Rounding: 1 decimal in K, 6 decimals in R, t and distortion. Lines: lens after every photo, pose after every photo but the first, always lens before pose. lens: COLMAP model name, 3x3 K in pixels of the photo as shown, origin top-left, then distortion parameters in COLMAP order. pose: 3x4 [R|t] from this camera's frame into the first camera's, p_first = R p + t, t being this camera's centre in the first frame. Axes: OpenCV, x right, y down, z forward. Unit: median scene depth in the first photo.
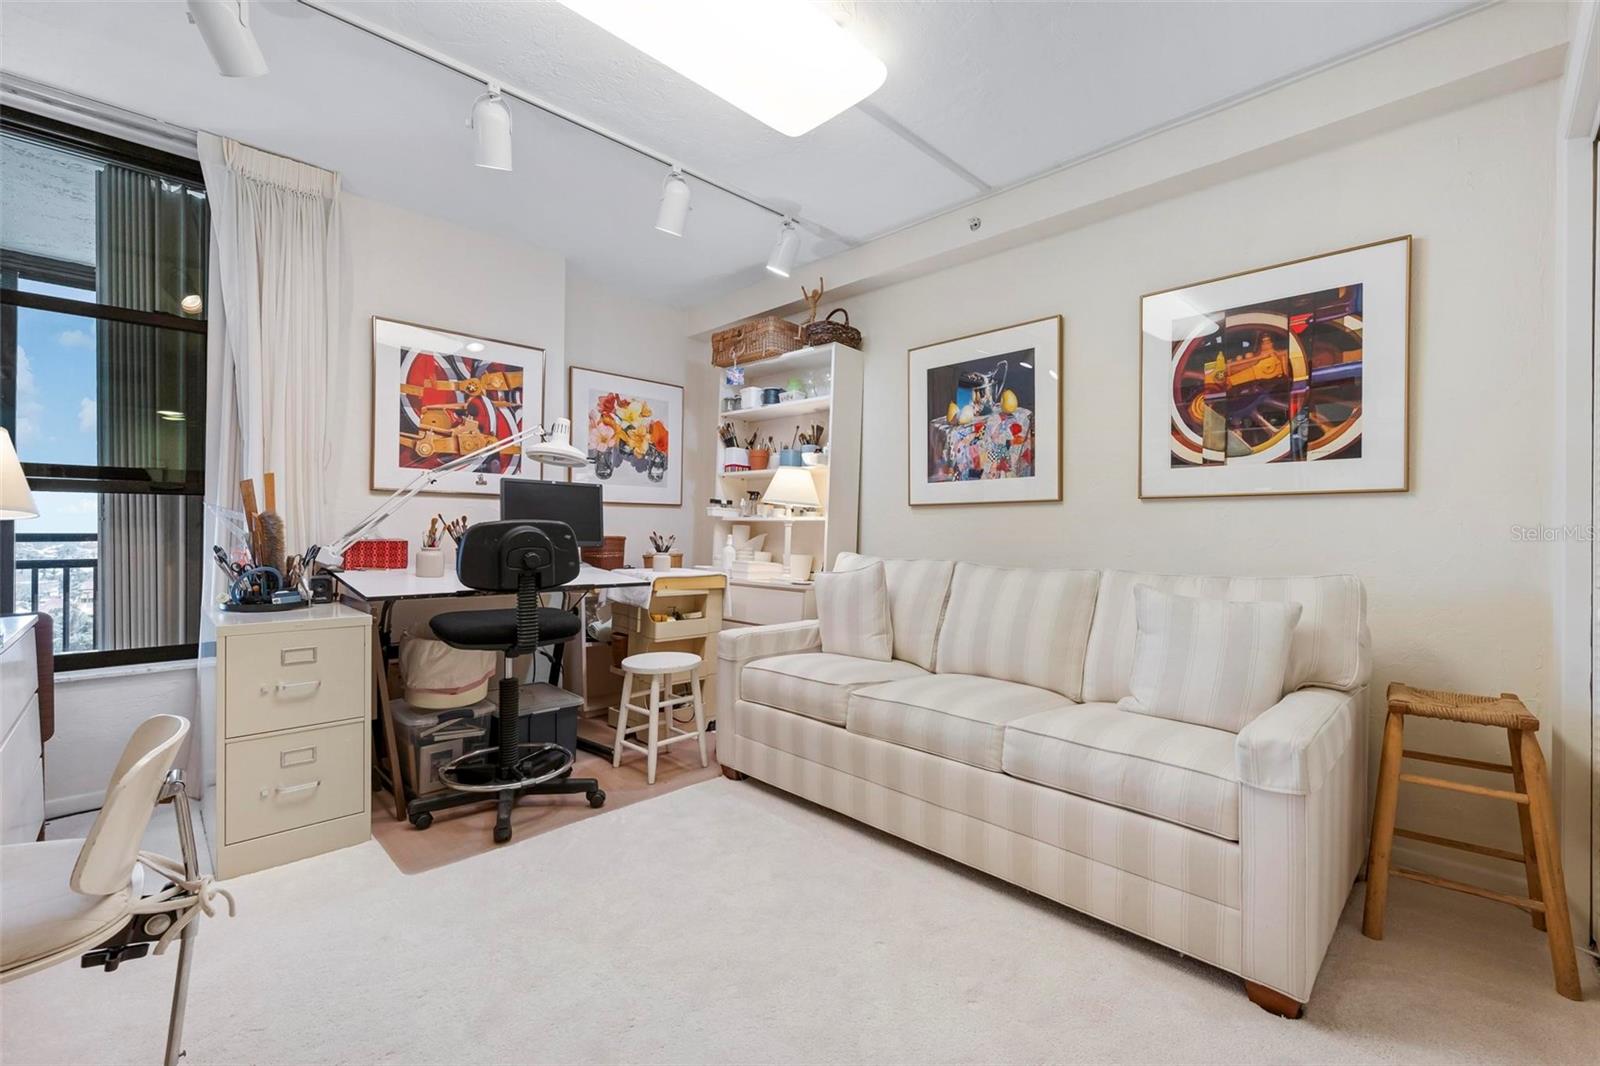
lens RADIAL K [[662.8, 0, 799.5], [0, 662.8, 538.3], [0, 0, 1]] dist [-0.000318, -0.000240]
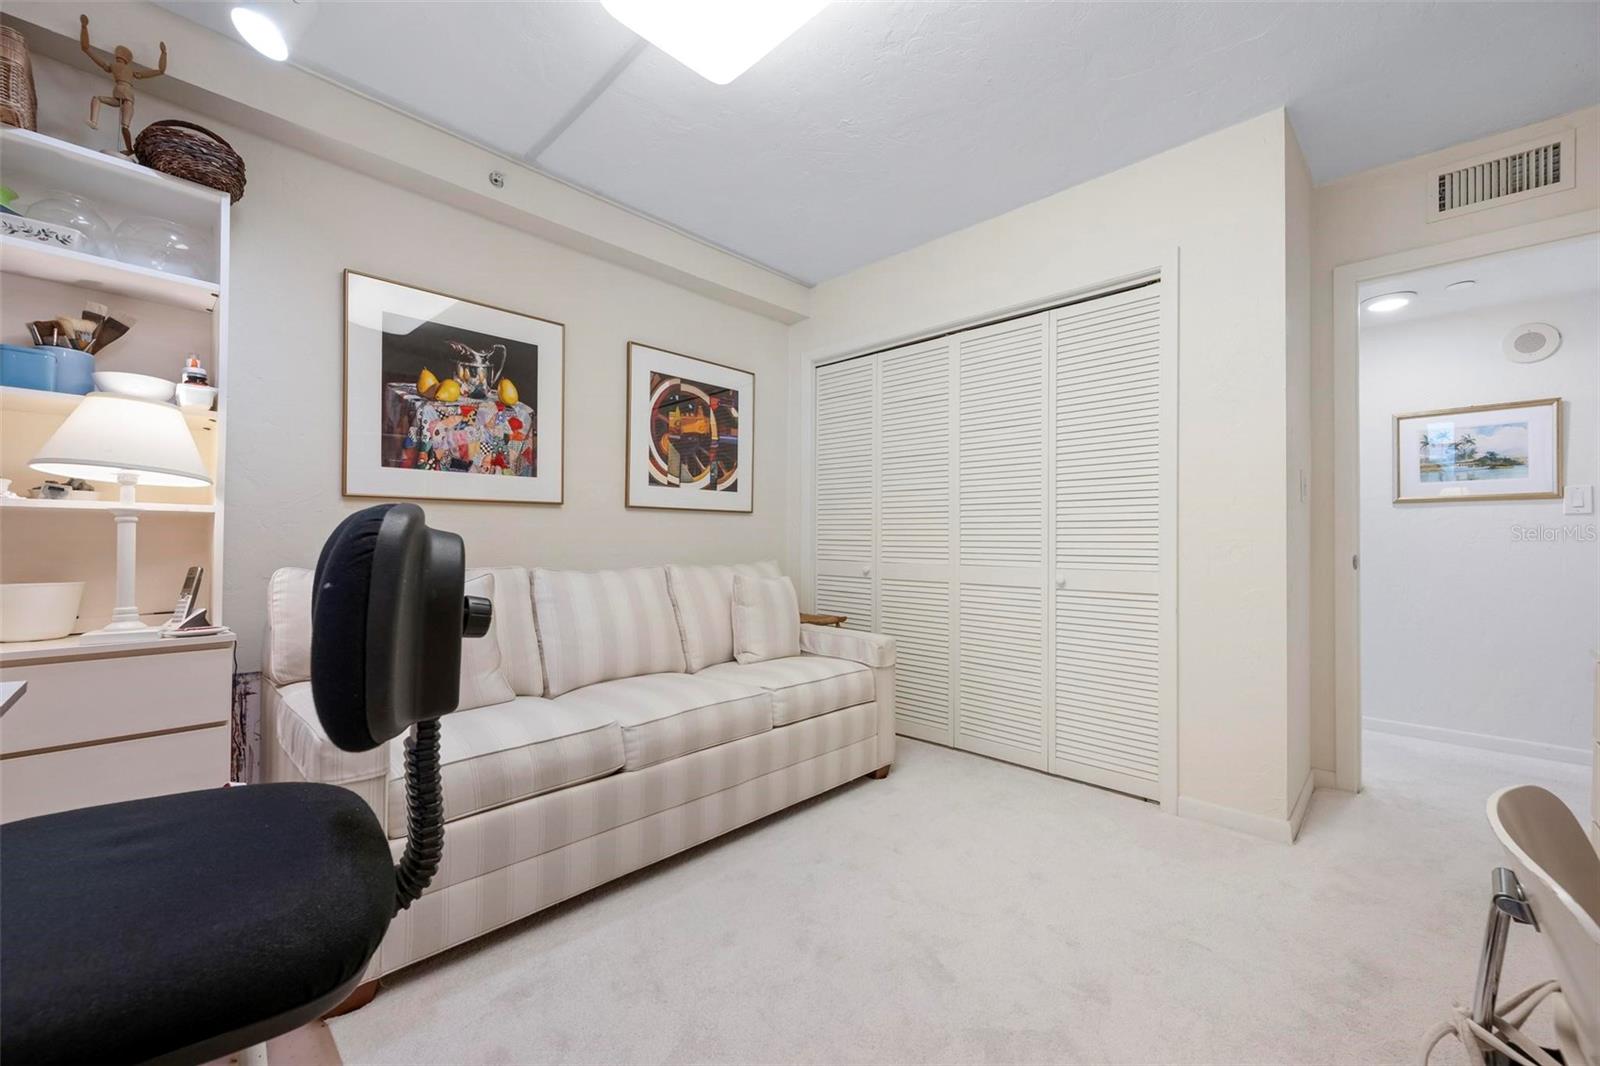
lens RADIAL K [[624.9, 0, 805.7], [0, 624.9, 533.8], [0, 0, 1]] dist [0.000180, -0.000201]
pose [[-0.013758, -0.000374, 0.999905, -0.567741], [0.002443, 0.999997, 0.000408, -0.009977], [-0.999902, 0.002448, -0.013757, 0.616000]]
